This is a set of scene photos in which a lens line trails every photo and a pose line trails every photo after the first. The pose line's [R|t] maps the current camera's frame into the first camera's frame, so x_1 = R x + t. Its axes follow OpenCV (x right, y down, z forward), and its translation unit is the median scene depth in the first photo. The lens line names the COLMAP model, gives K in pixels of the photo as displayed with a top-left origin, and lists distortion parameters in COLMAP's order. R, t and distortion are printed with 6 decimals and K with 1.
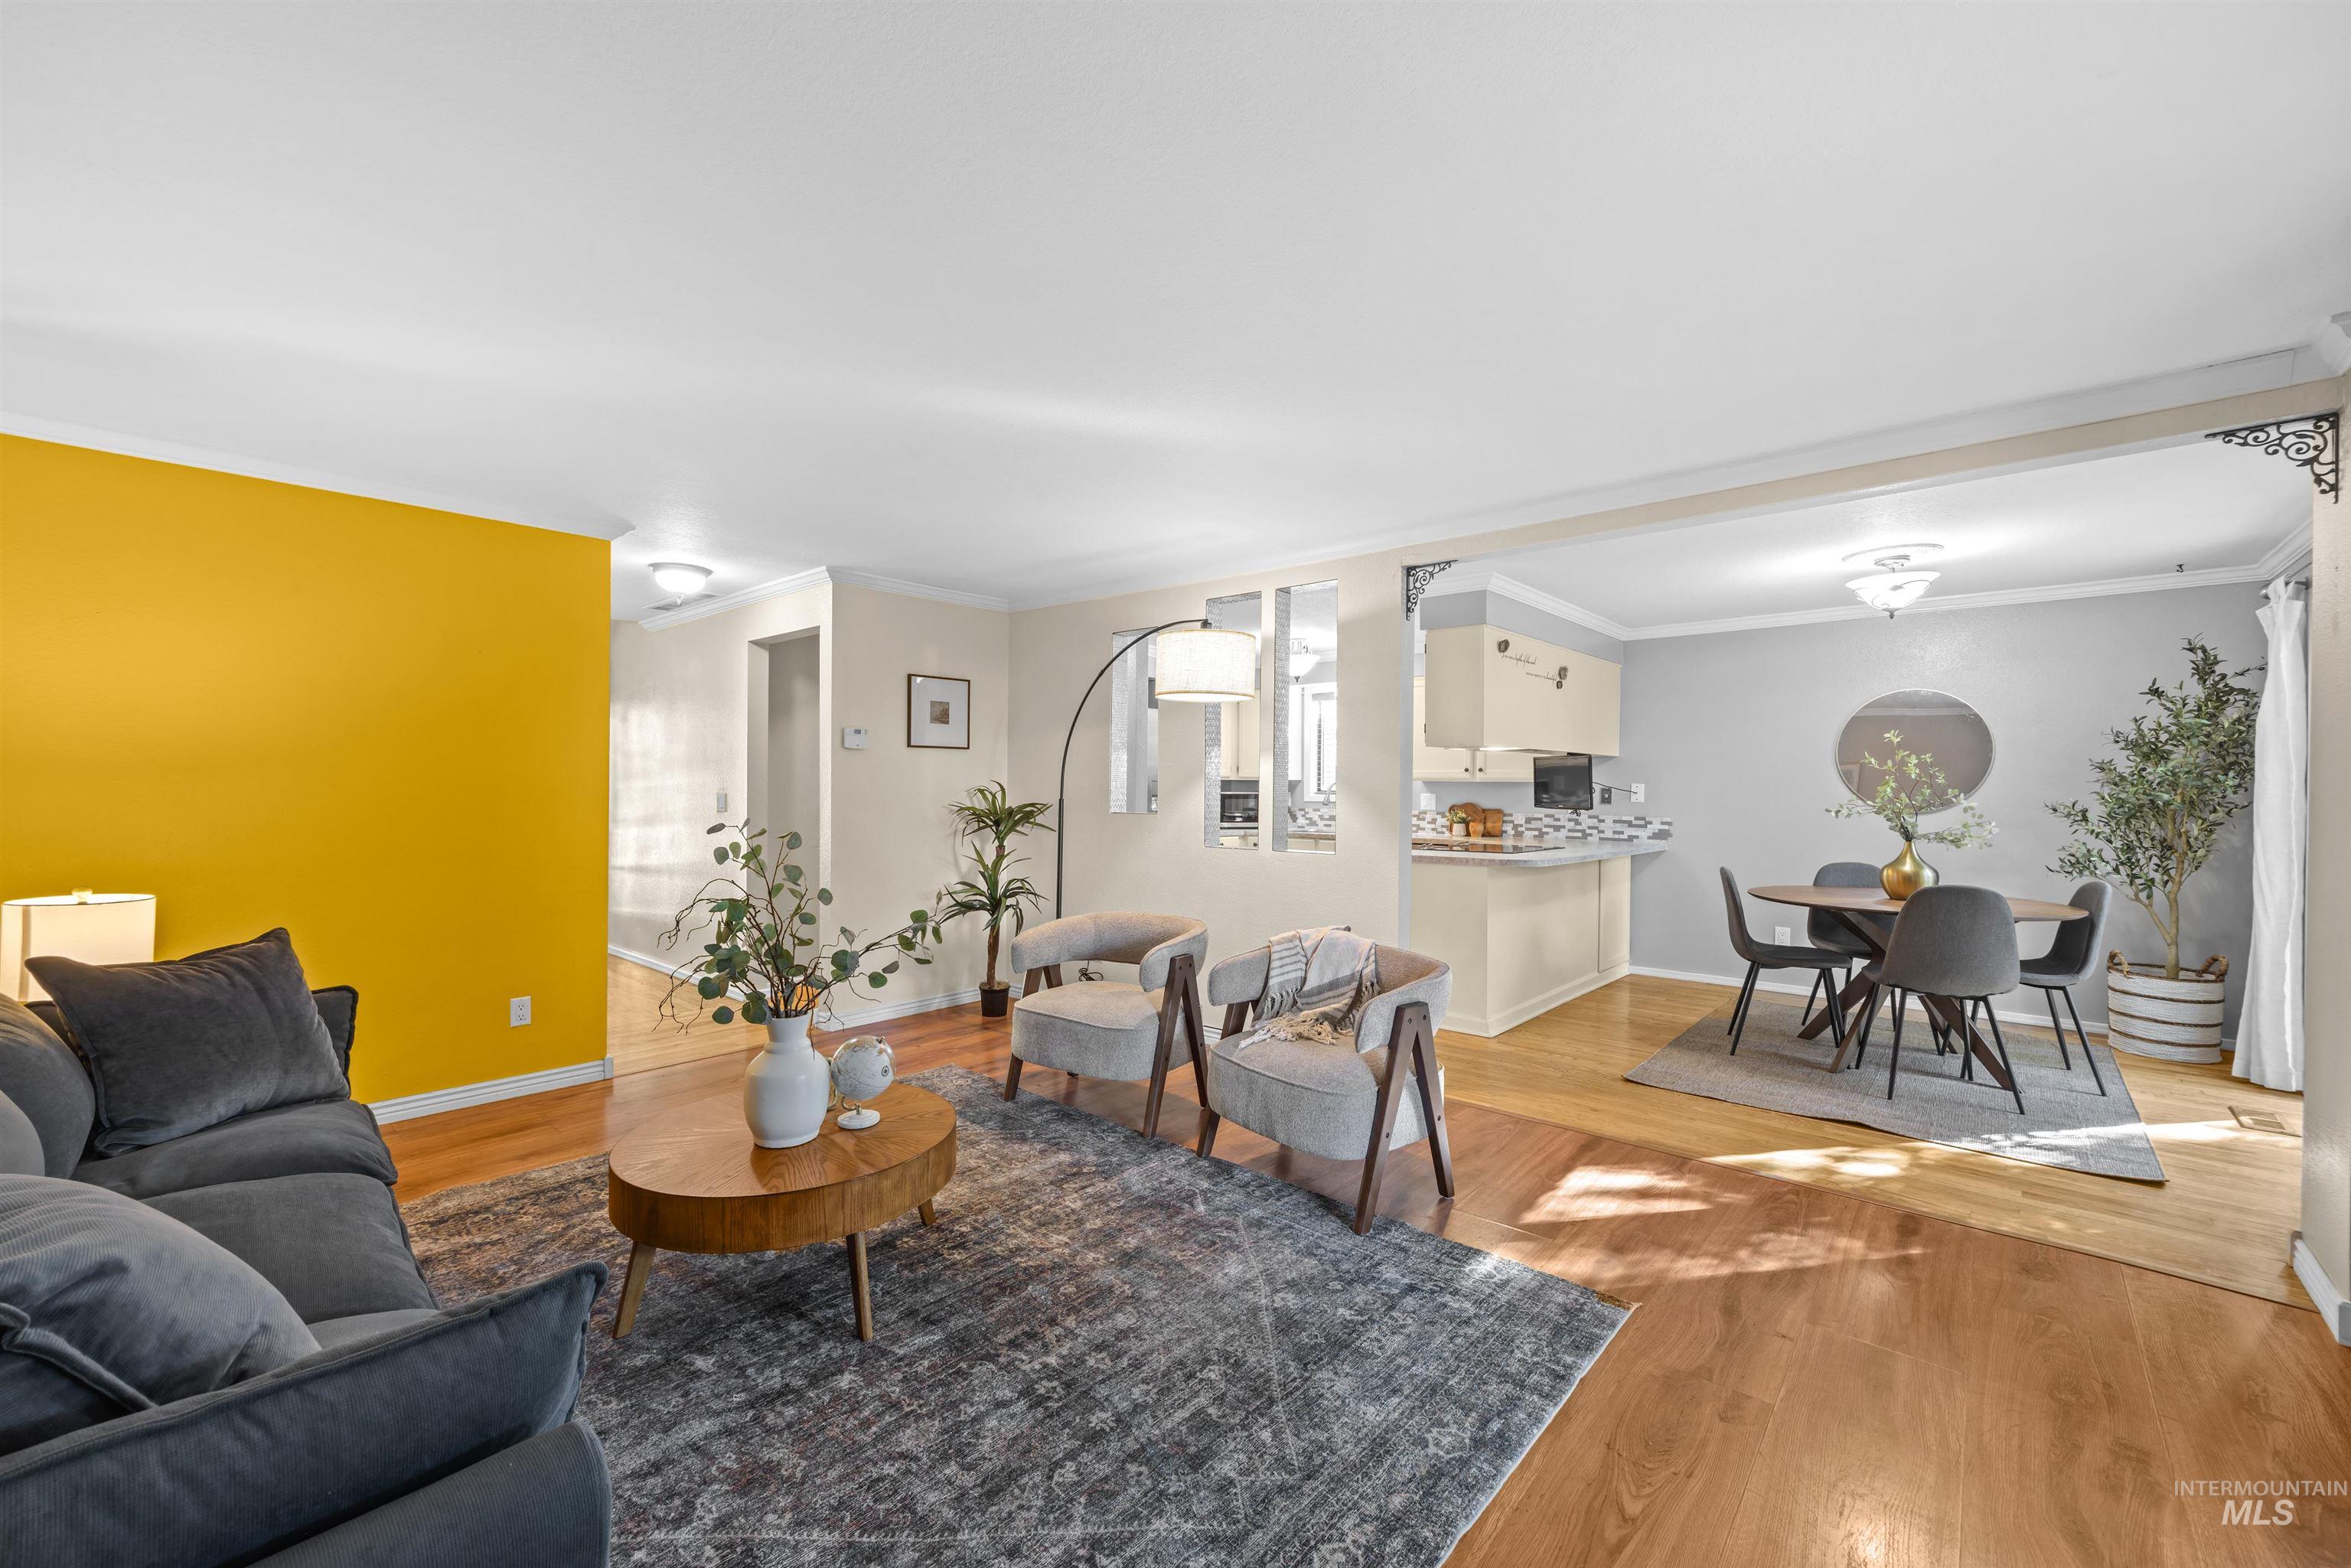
lens RADIAL K [[890.0, 0, 1170.5], [0, 890.0, 783.7], [0, 0, 1]] dist [0.003968, 0.000609]
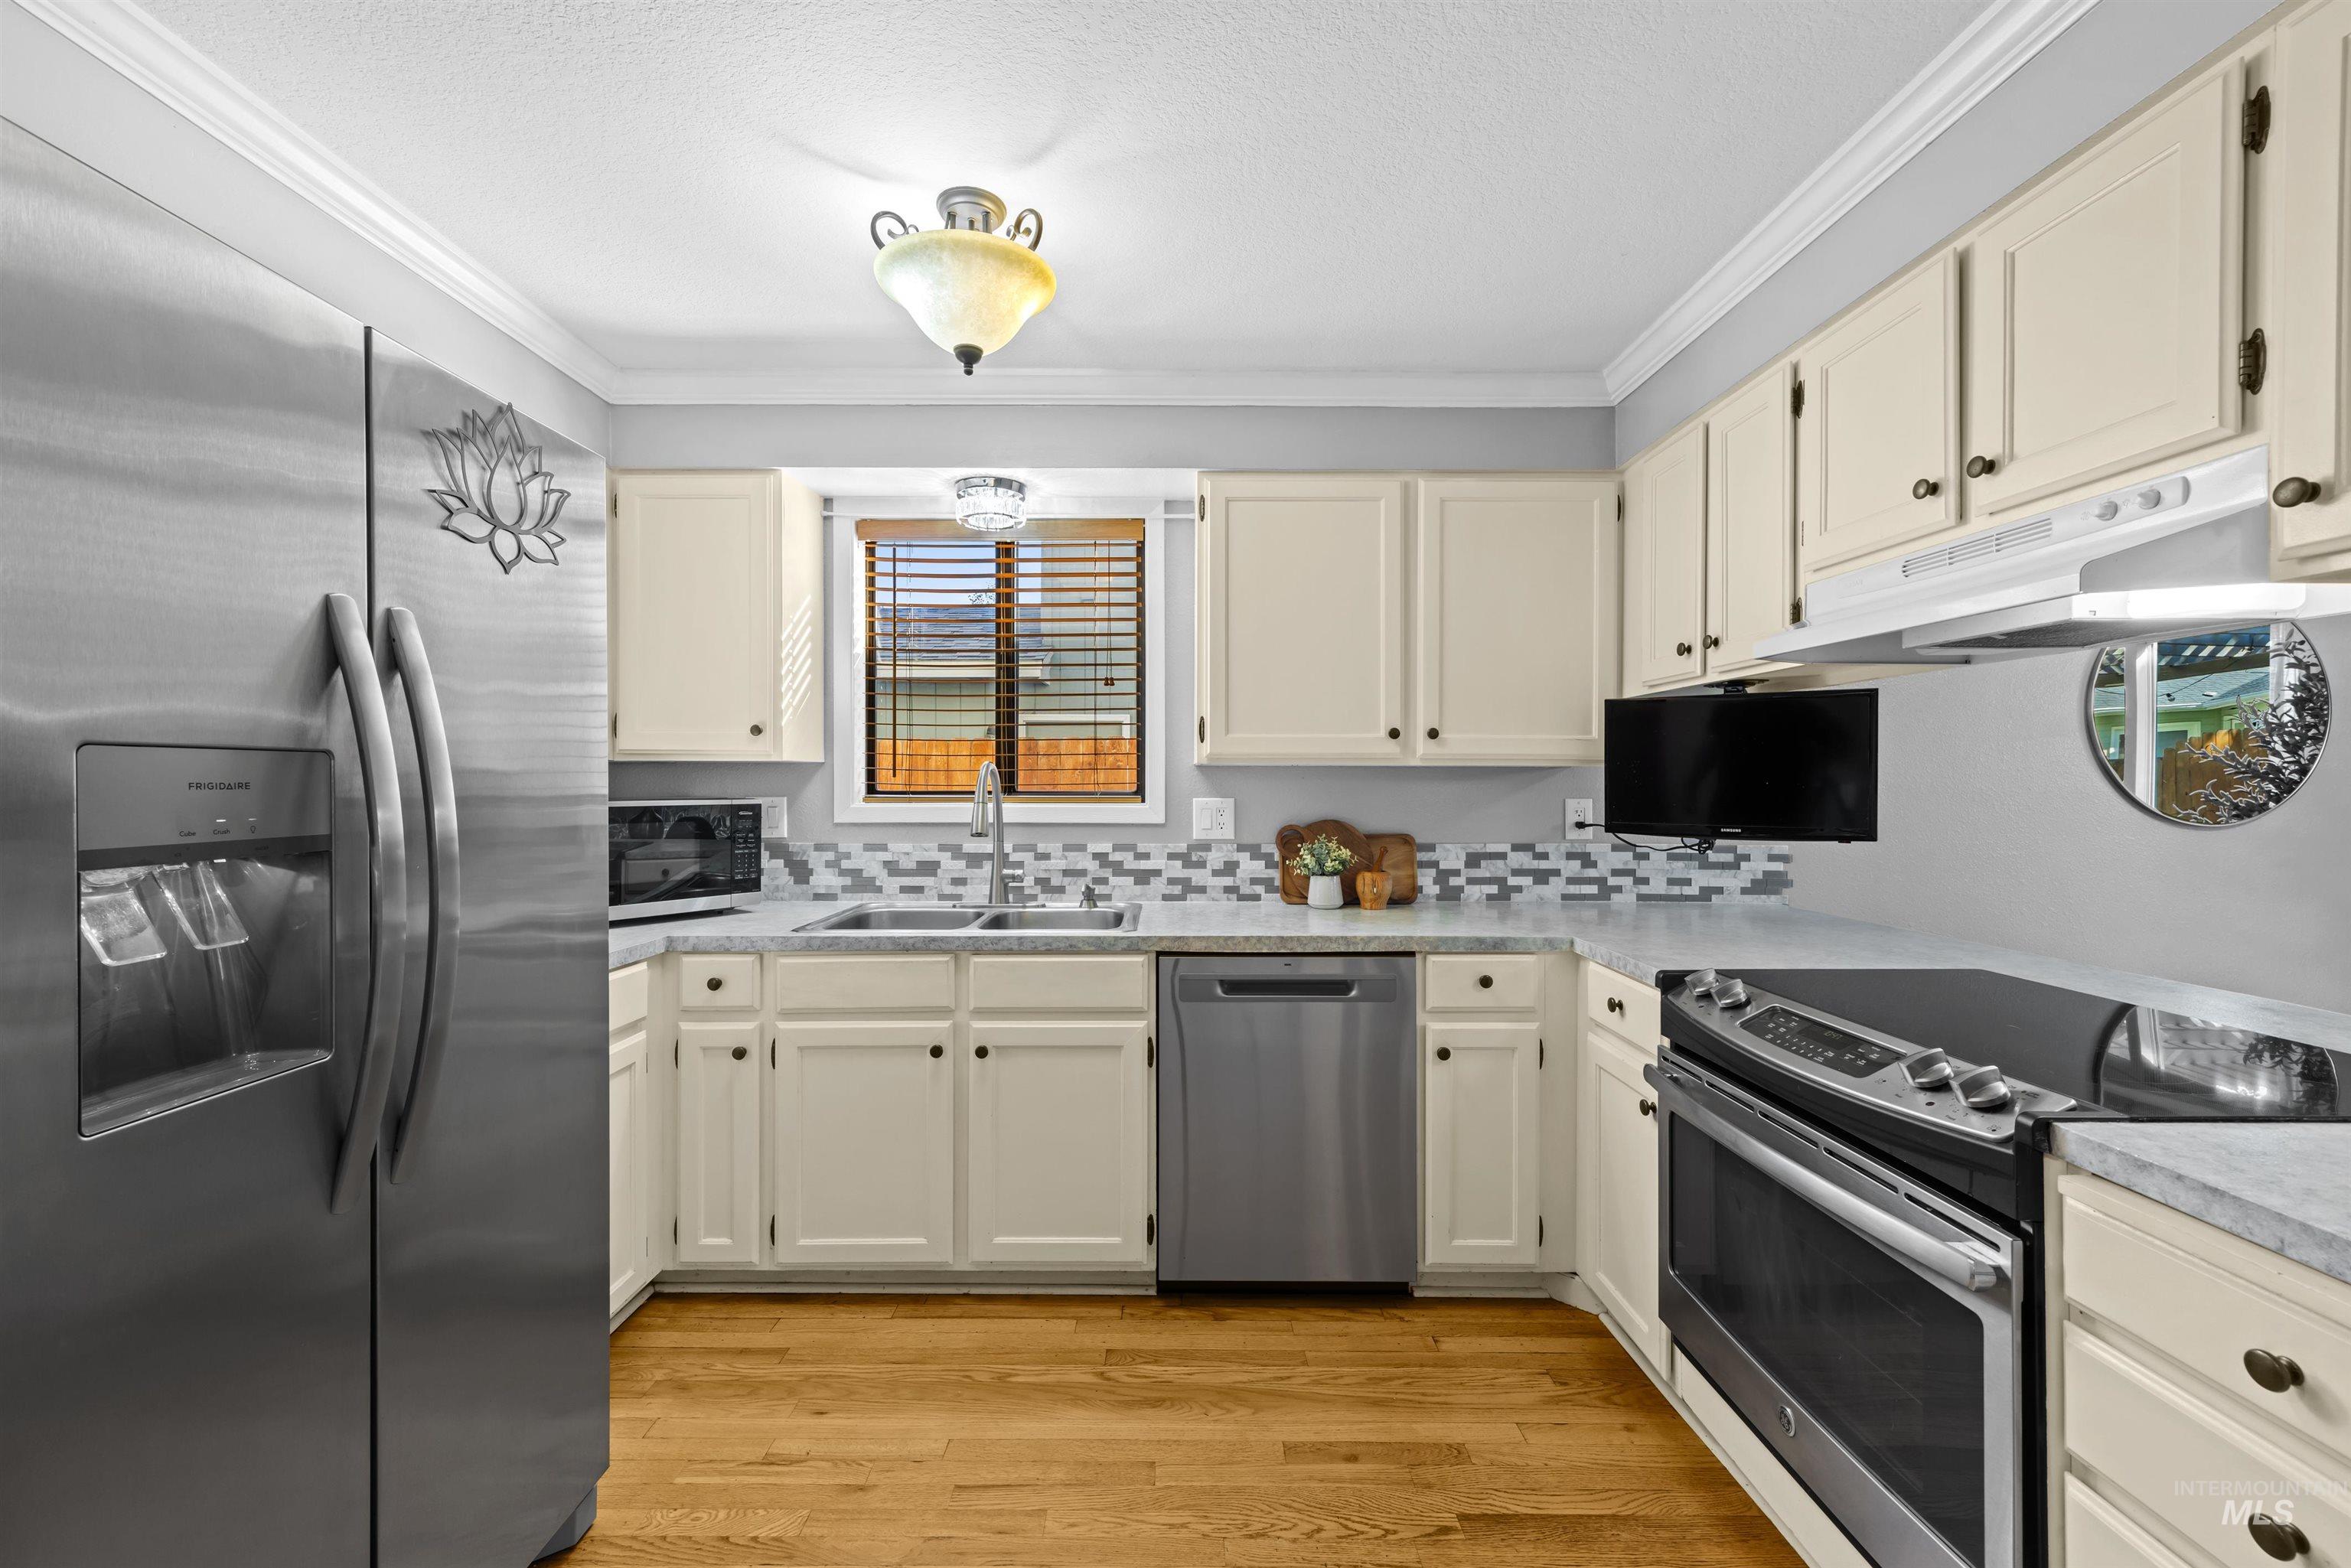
lens RADIAL K [[890.0, 0, 1173.5], [0, 890.0, 784.5], [0, 0, 1]] dist [0.003968, 0.000609]
pose [[0.748049, -0.005541, 0.663620, 0.021332], [0.001962, 0.999979, 0.006137, 0.003218], [-0.663640, -0.003288, 0.748045, 0.773084]]
